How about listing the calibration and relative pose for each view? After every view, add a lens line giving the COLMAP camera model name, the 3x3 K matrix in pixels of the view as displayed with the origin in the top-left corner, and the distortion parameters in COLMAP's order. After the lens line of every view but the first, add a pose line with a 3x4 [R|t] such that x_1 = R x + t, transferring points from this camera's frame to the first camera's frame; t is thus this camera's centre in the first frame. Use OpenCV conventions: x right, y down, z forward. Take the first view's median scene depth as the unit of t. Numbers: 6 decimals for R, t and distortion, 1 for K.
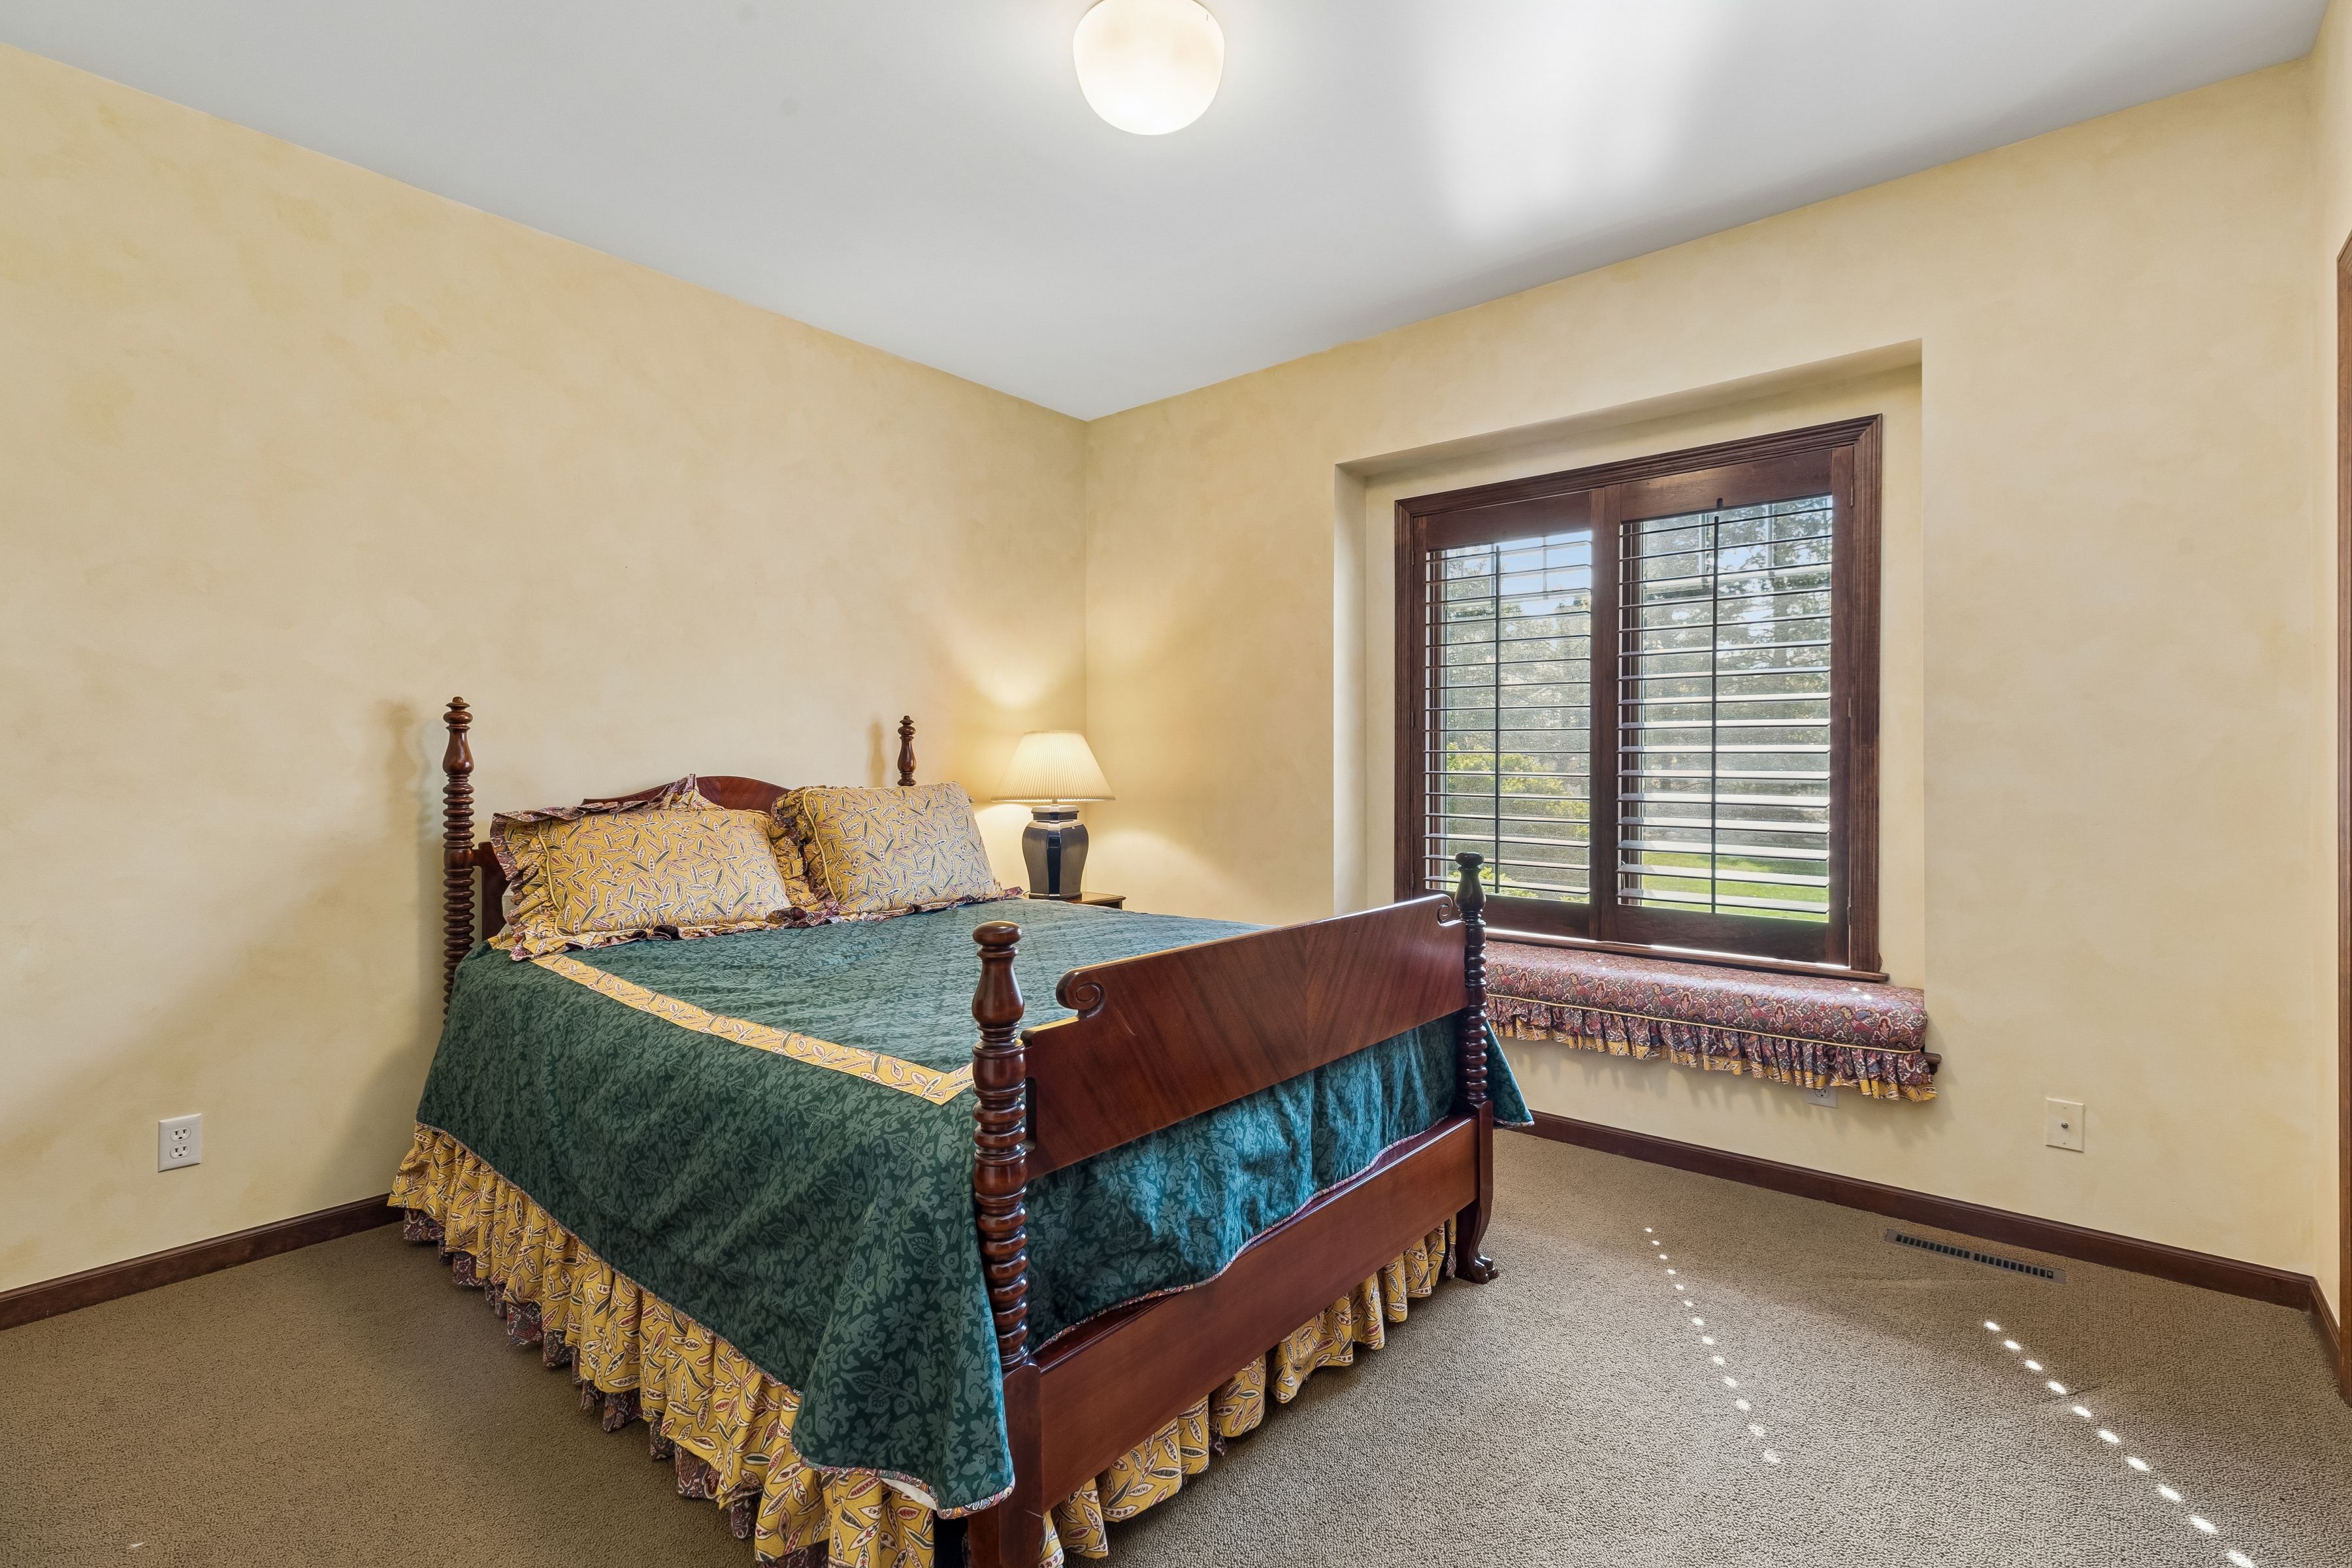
lens RADIAL K [[1055.5, 0, 1195.8], [0, 1055.5, 775.7], [0, 0, 1]] dist [-0.002147, 0.000327]
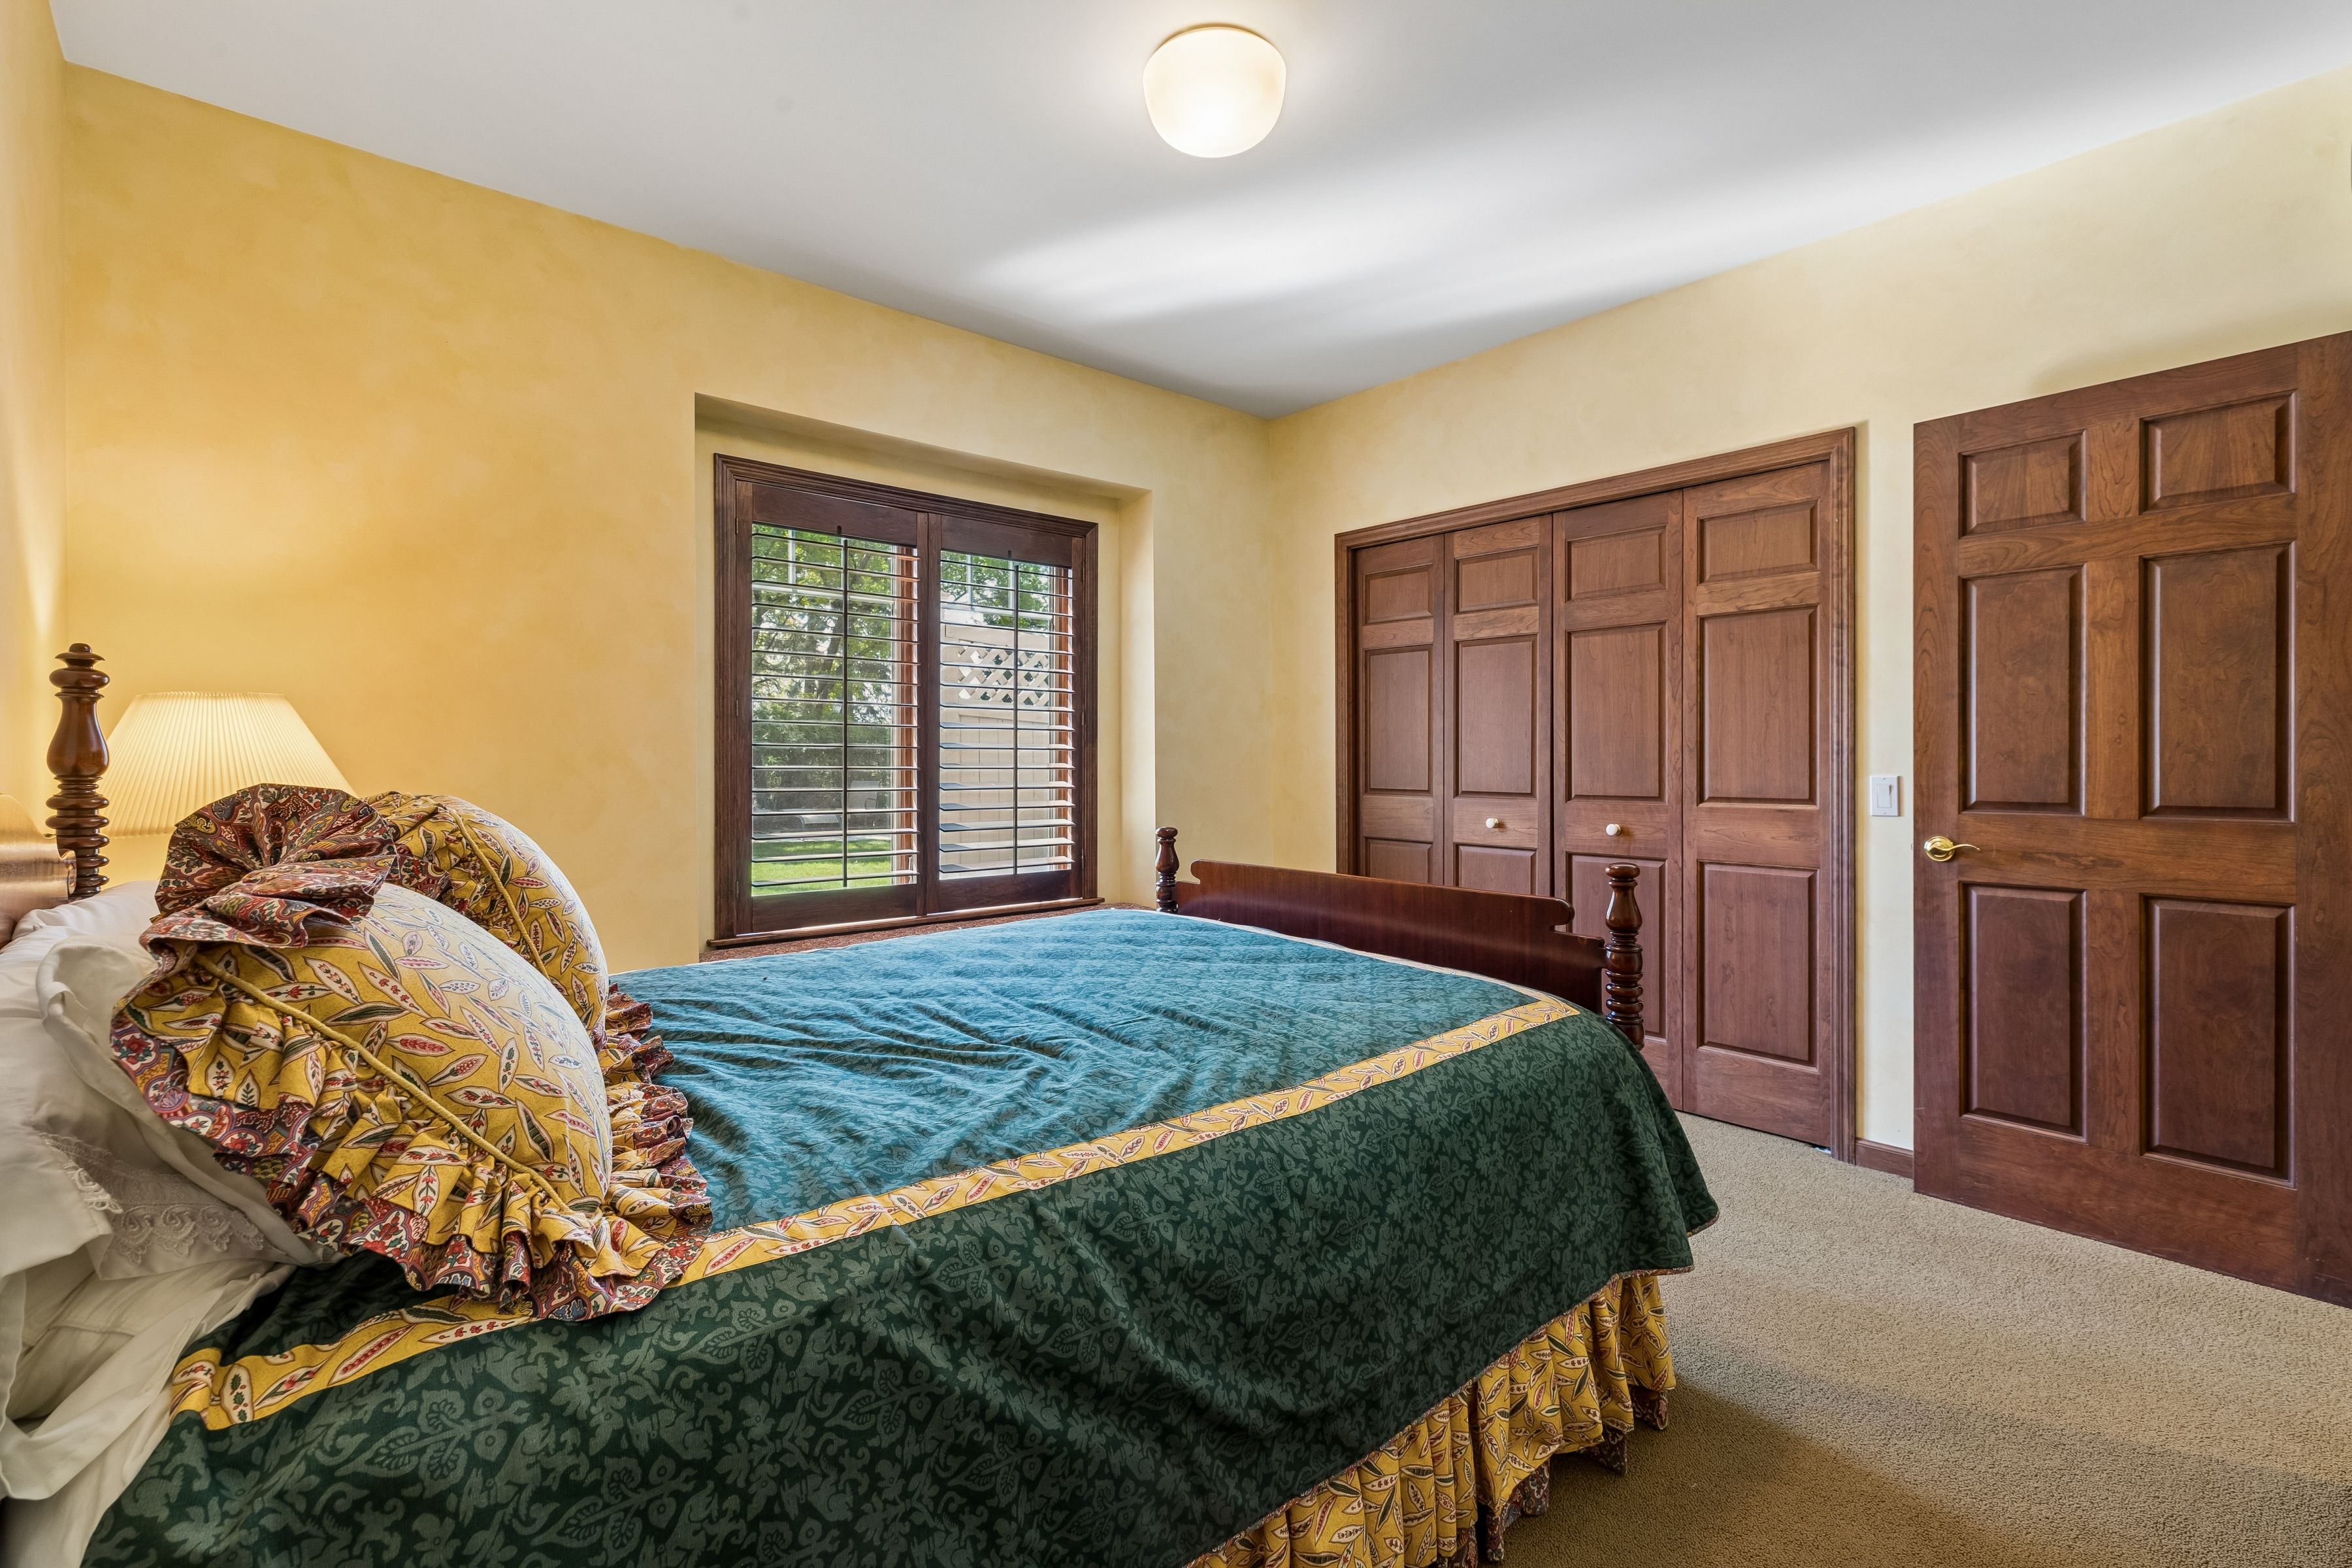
lens RADIAL K [[1055.5, 0, 1198.2], [0, 1055.5, 771.0], [0, 0, 1]] dist [-0.002147, 0.000327]
pose [[0.147258, -0.008673, 0.989060, -0.785207], [0.012782, 0.999895, 0.006864, -0.001280], [-0.989016, 0.011632, 0.147353, 0.624418]]
